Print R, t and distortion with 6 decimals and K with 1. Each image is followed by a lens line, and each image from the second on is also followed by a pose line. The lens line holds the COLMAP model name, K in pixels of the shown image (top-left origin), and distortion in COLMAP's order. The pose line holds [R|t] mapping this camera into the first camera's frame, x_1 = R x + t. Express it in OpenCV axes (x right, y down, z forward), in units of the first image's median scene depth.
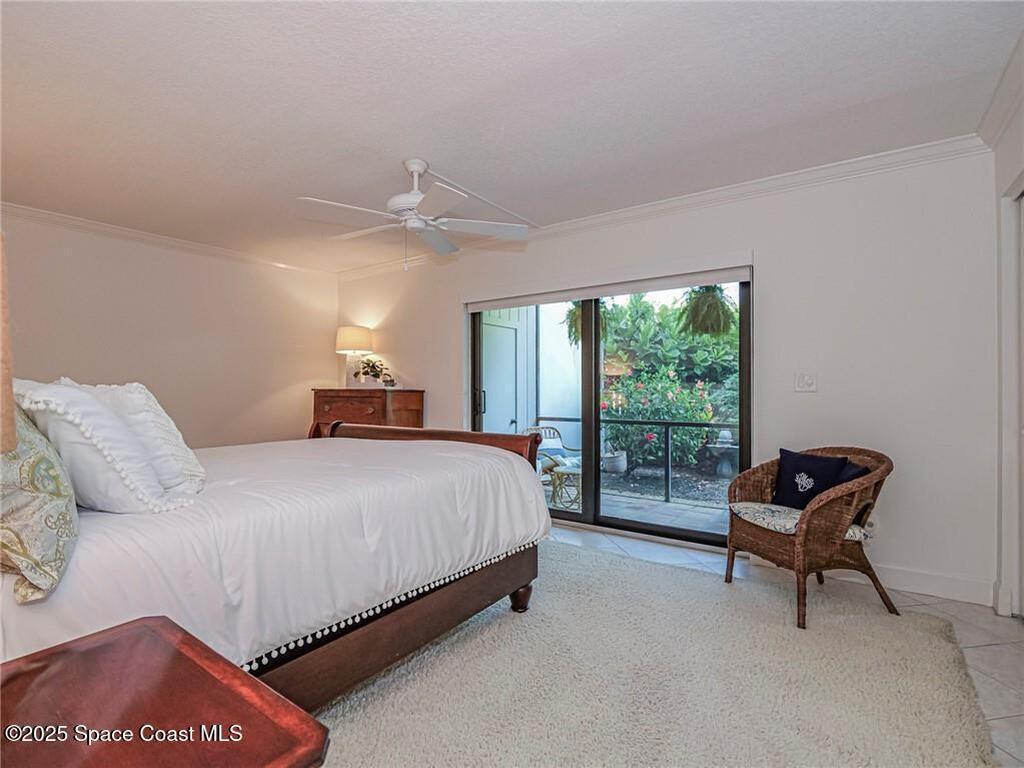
lens RADIAL K [[493.6, 0, 512.2], [0, 493.6, 386.5], [0, 0, 1]] dist [-0.016702, 0.001131]
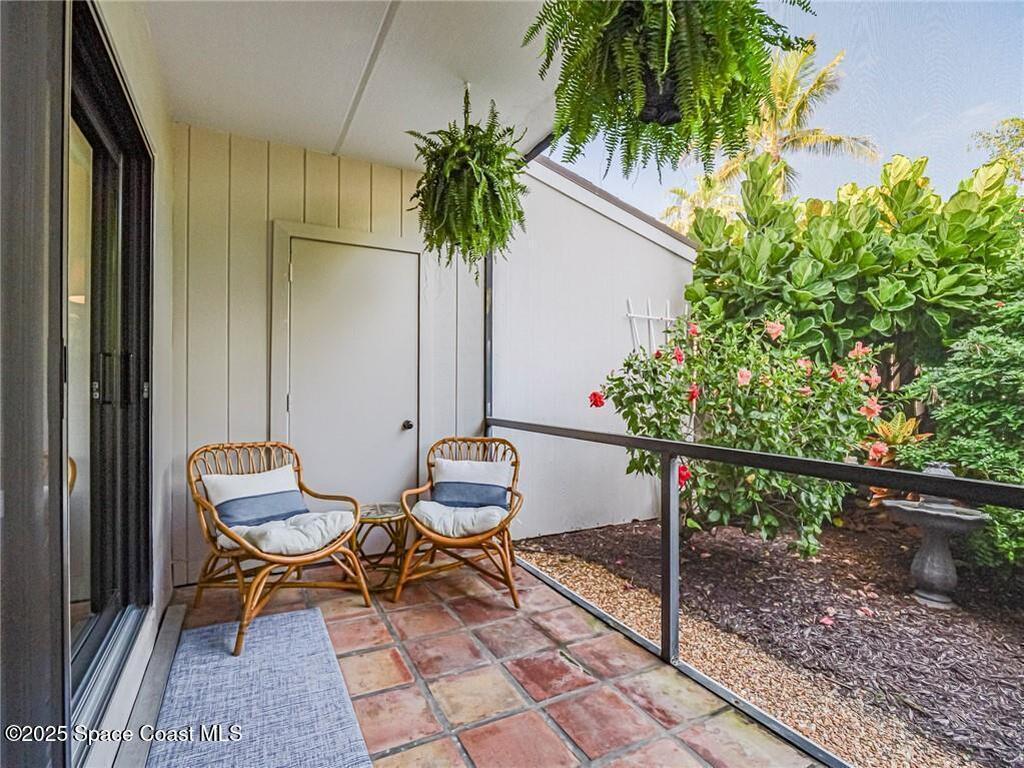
lens RADIAL K [[493.6, 0, 511.7], [0, 493.6, 384.5], [0, 0, 1]] dist [-0.016702, 0.001131]
pose [[0.899631, 0.001598, -0.436649, 0.282090], [0.000727, 0.999986, 0.005157, 0.019570], [0.436651, -0.004957, 0.899617, 0.479327]]
